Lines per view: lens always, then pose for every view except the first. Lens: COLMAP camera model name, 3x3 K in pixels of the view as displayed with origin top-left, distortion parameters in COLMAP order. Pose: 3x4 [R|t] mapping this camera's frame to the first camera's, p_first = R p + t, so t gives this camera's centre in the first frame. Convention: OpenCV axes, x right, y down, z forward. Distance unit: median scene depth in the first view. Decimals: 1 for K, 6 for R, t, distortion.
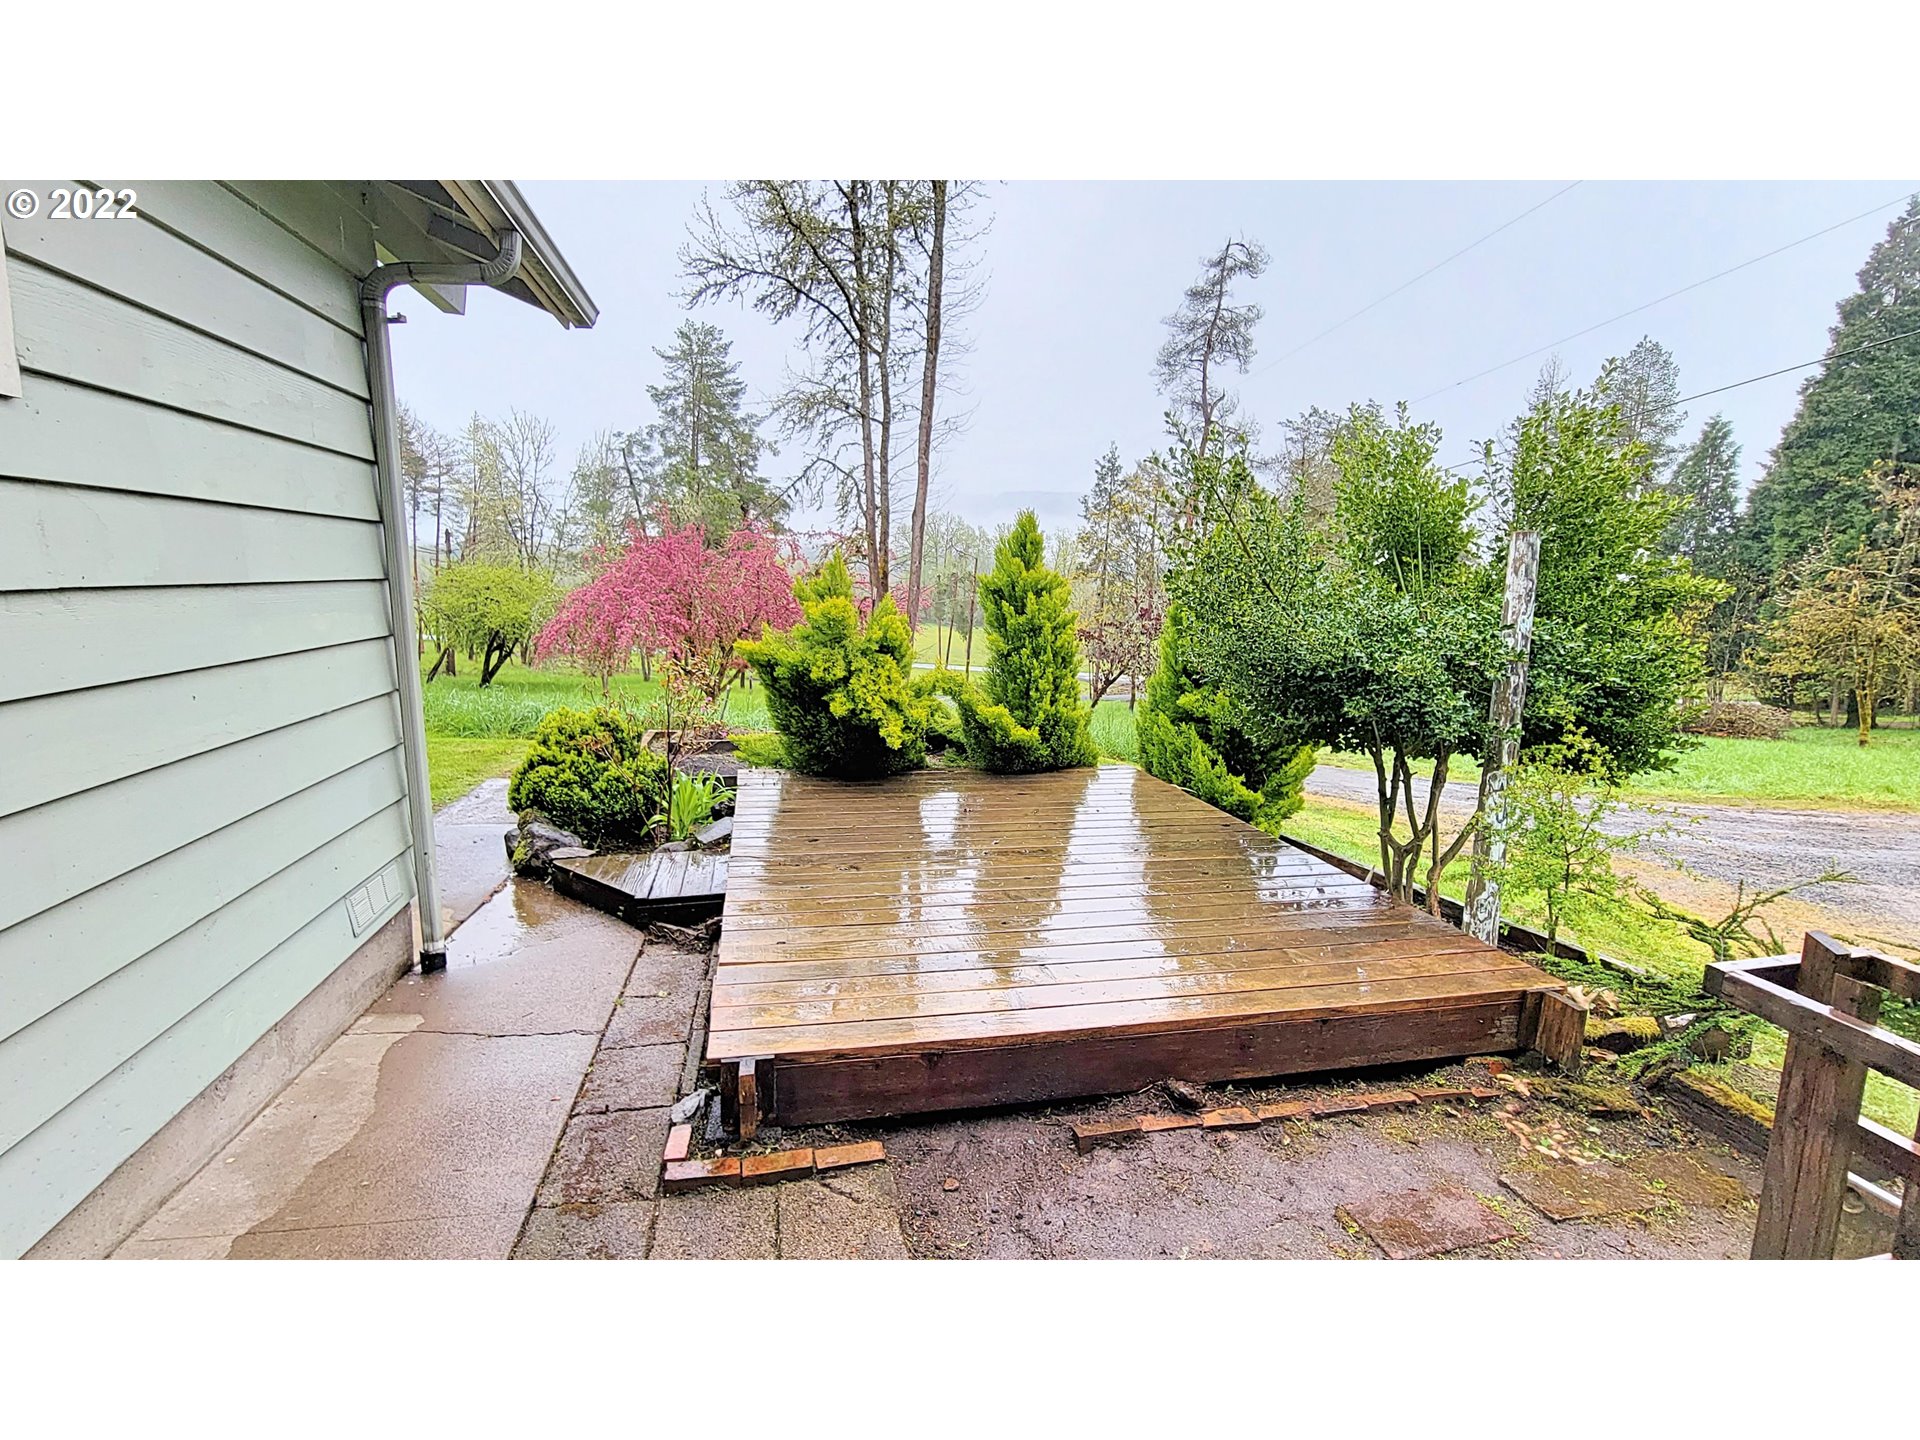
lens RADIAL K [[868.1, 0, 960.0], [0, 868.1, 720.0], [0, 0, 1]] dist [0.001292, 0.000120]
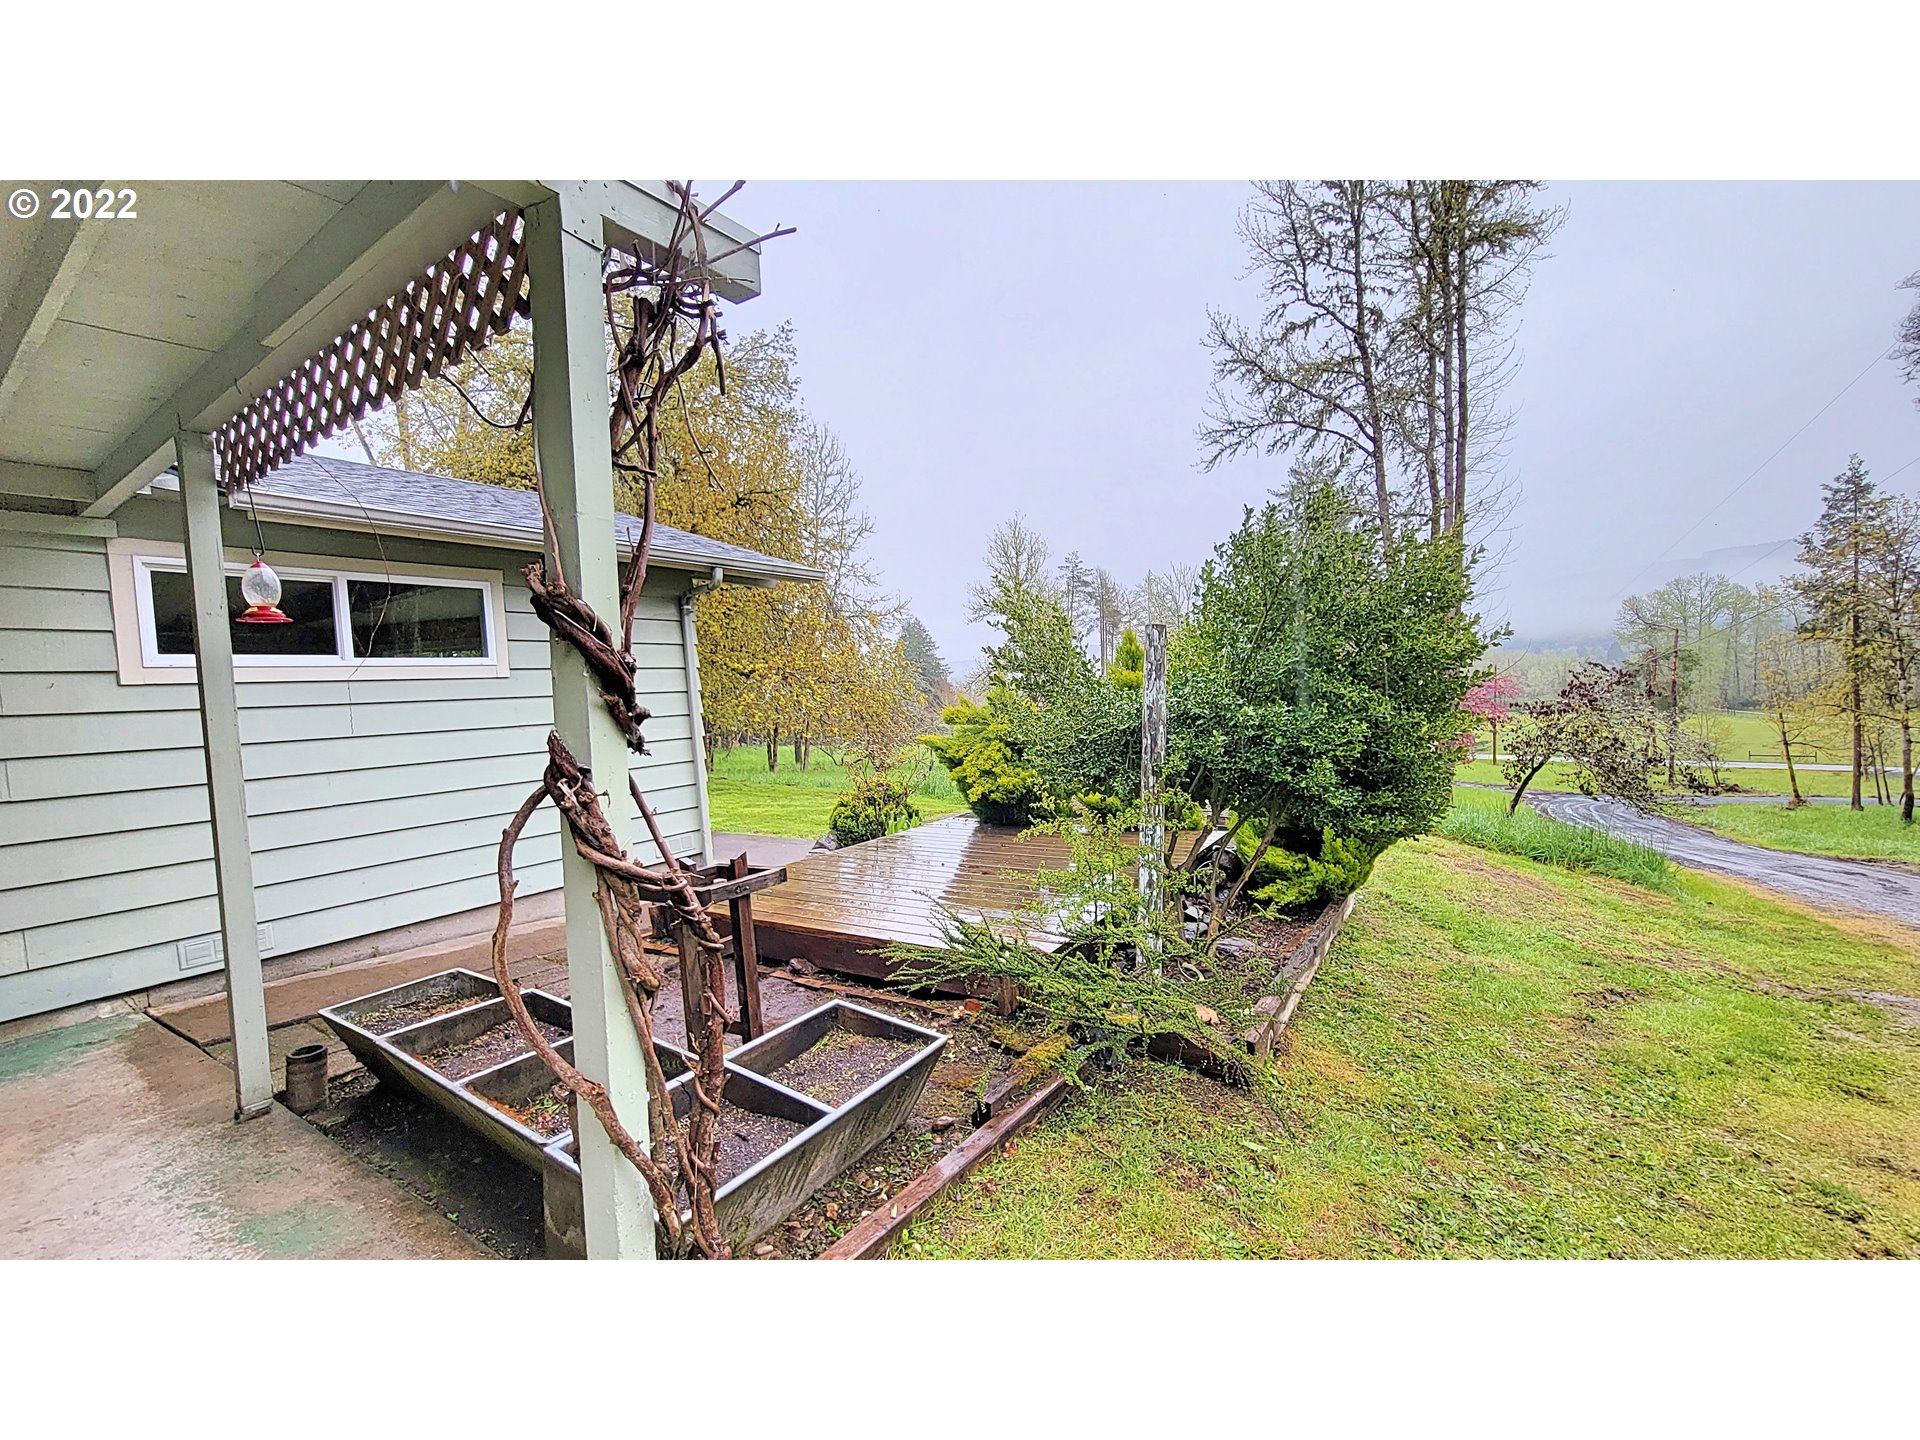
lens RADIAL K [[796.6, 0, 960.0], [0, 796.6, 720.0], [0, 0, 1]] dist [0.001314, 0.000167]
pose [[0.692790, -0.049164, -0.719461, 0.240088], [-0.037511, 0.993866, -0.104036, 0.009270], [0.720163, 0.099063, 0.686697, 0.001991]]
